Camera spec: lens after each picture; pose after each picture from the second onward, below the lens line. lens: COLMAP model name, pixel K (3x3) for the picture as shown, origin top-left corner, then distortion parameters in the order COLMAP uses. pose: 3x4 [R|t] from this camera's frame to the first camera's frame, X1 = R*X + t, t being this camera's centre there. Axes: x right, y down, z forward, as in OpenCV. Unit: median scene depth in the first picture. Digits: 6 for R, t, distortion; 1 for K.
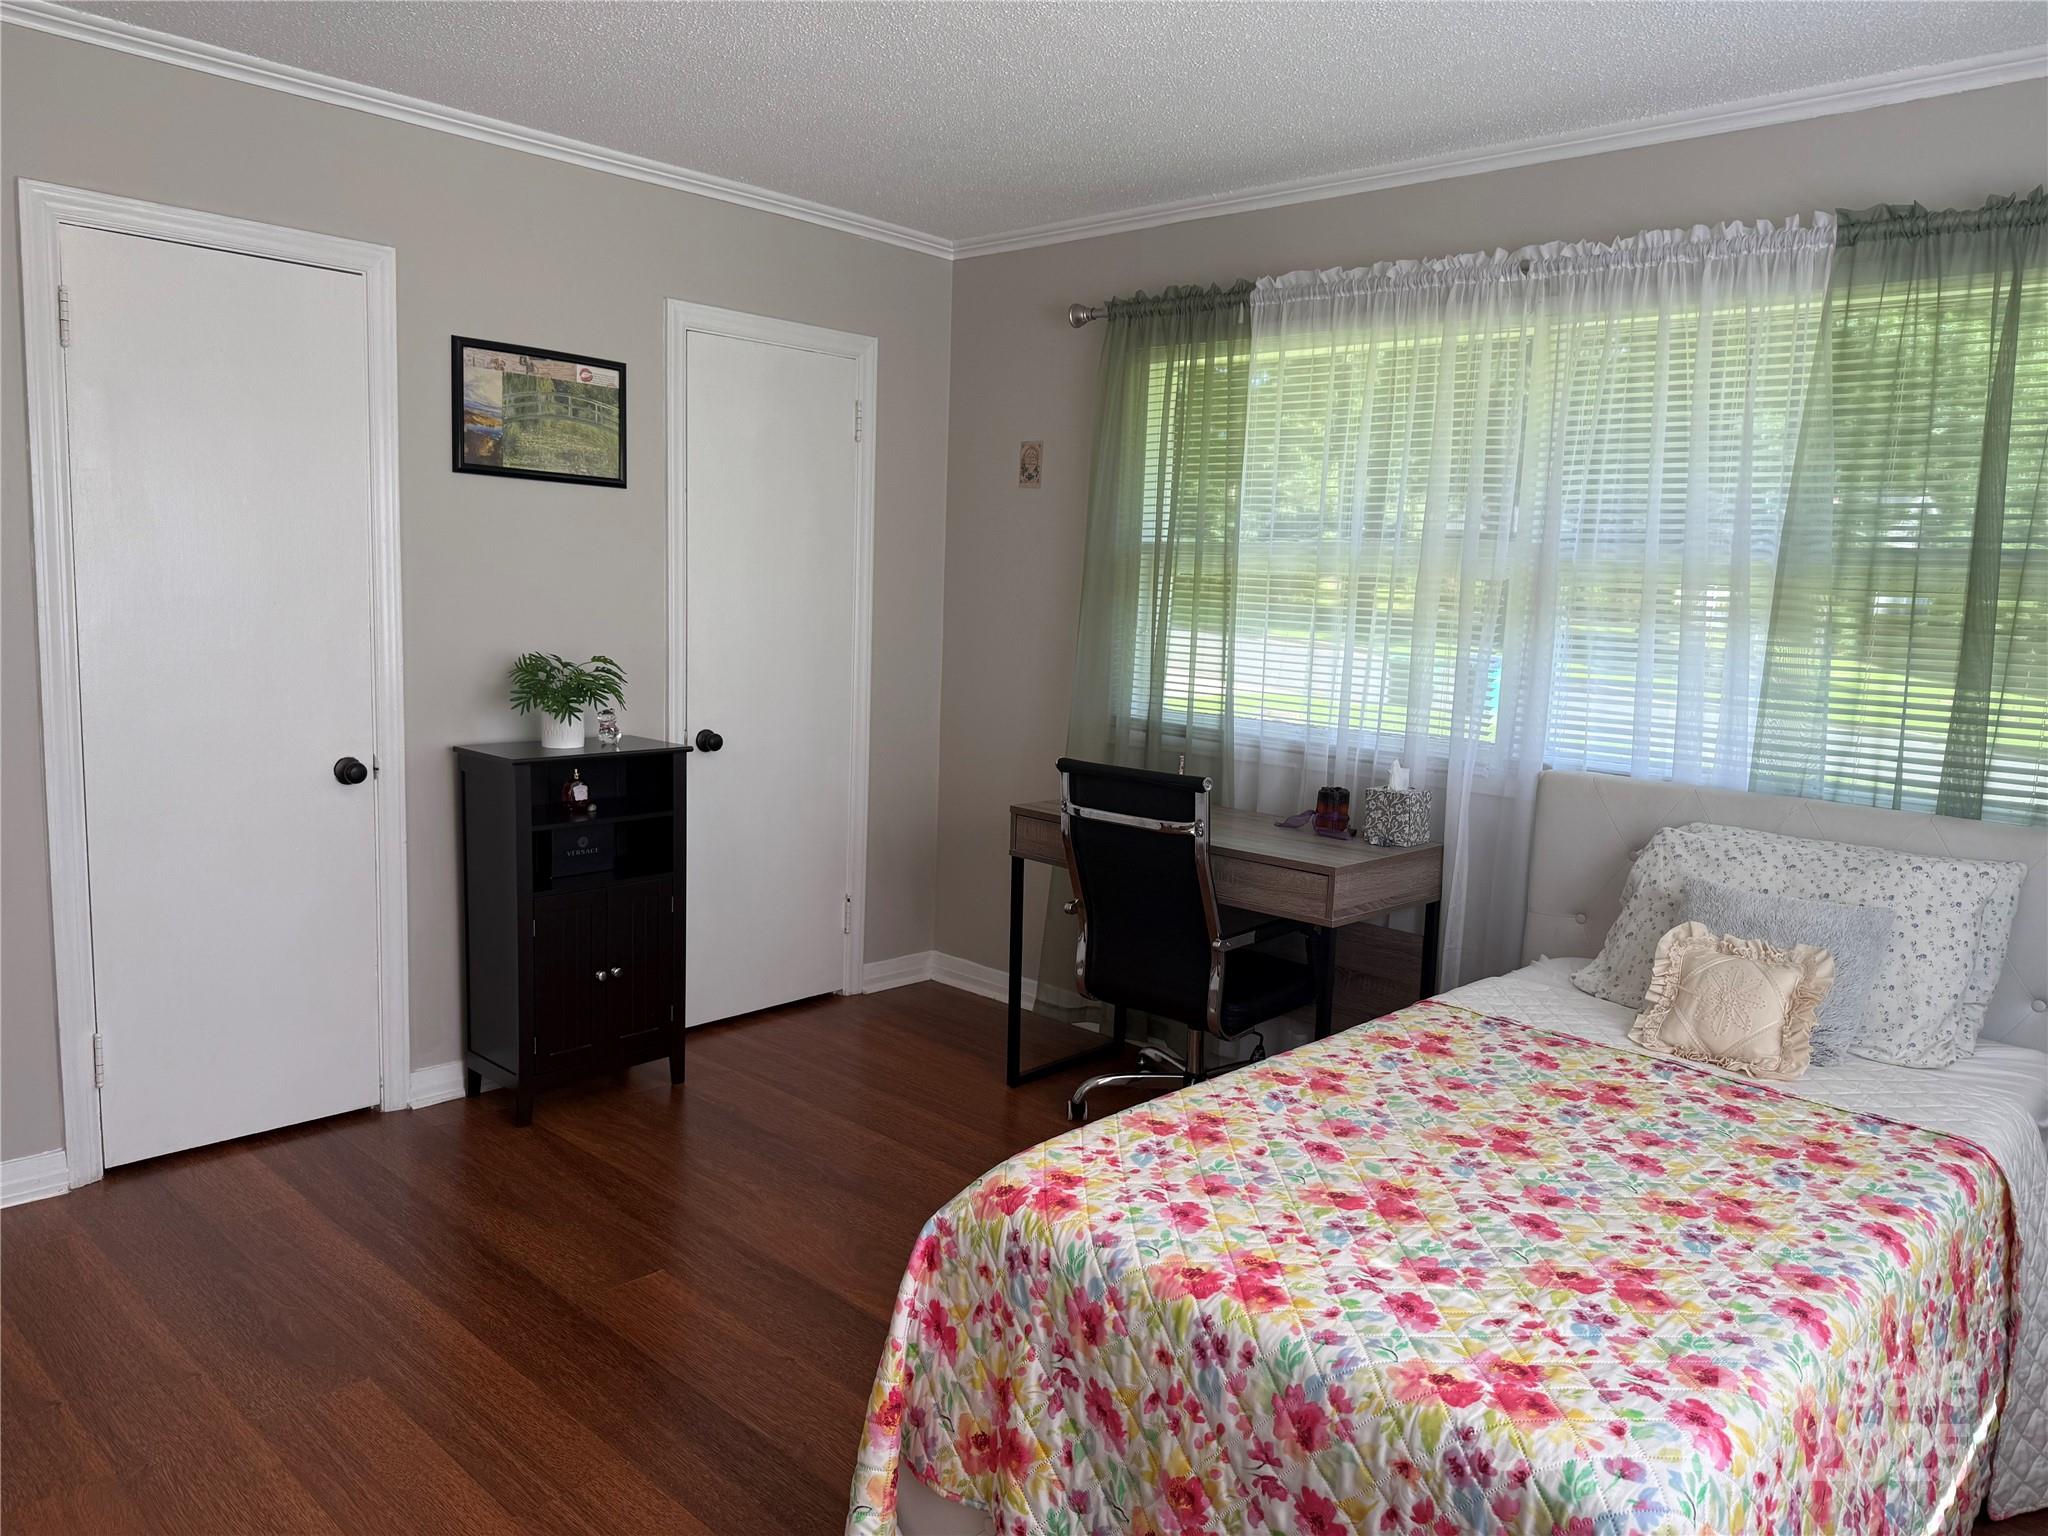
lens RADIAL K [[1428.9, 0, 1024.0], [0, 1428.9, 768.0], [0, 0, 1]] dist [0.111468, -0.140959]
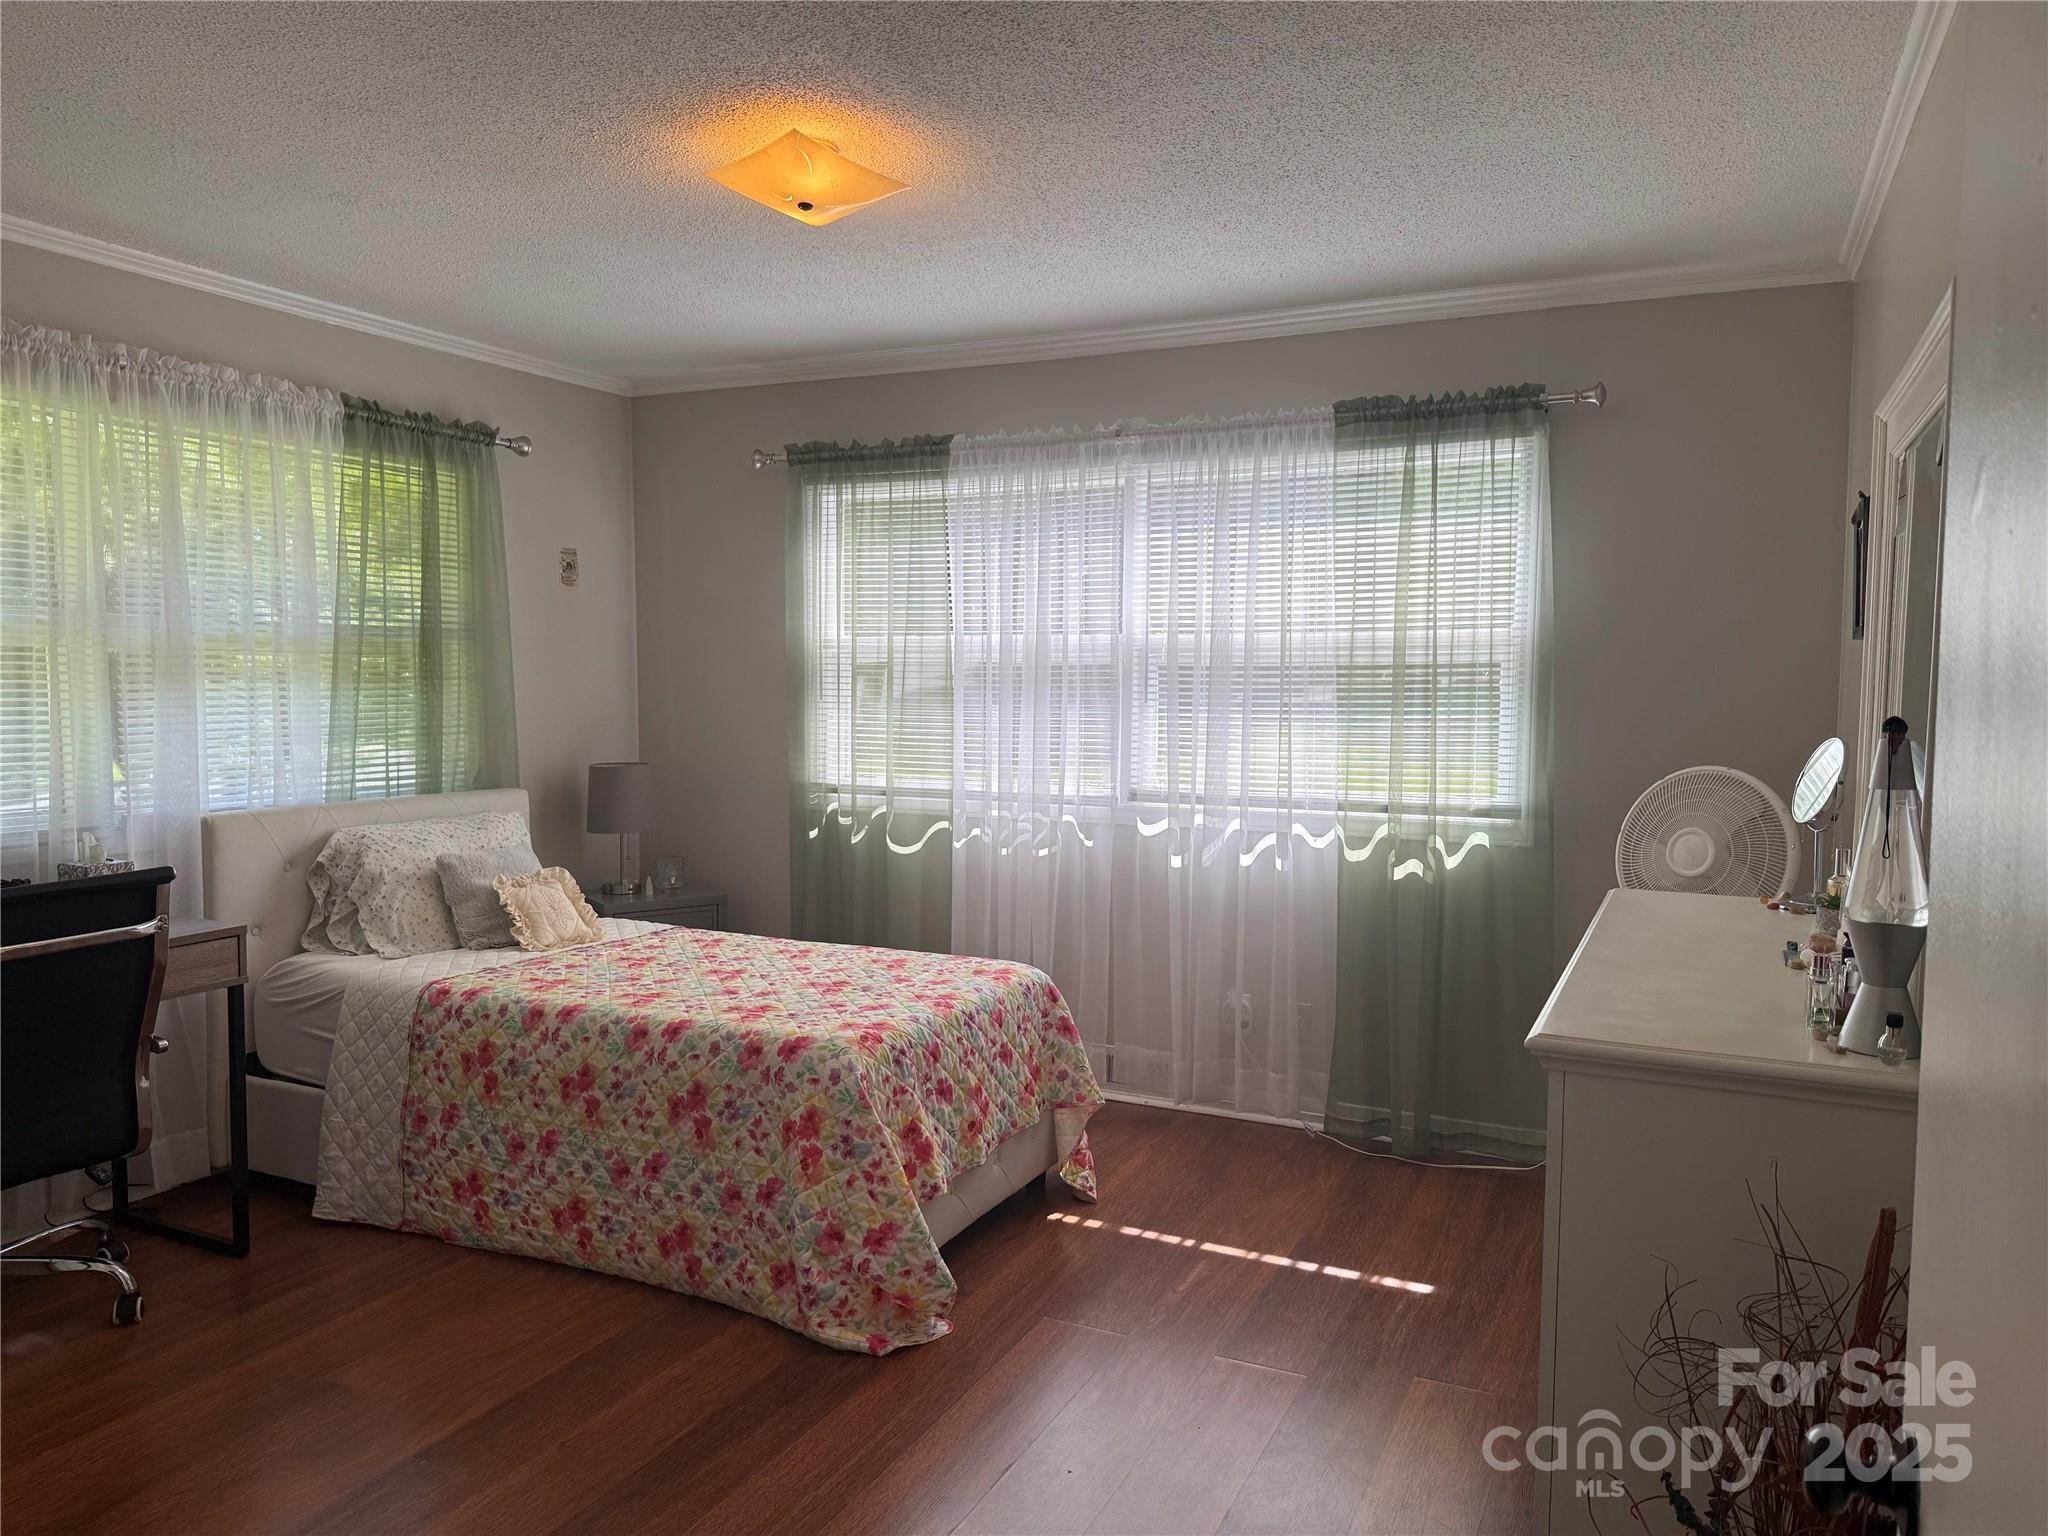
lens RADIAL K [[1428.9, 0, 1024.0], [0, 1428.9, 768.0], [0, 0, 1]] dist [0.111468, -0.140959]
pose [[-0.317510, -0.100213, 0.942945, -1.071258], [0.104918, 0.984582, 0.139966, -0.149240], [-0.942433, 0.143372, -0.302101, 0.863896]]
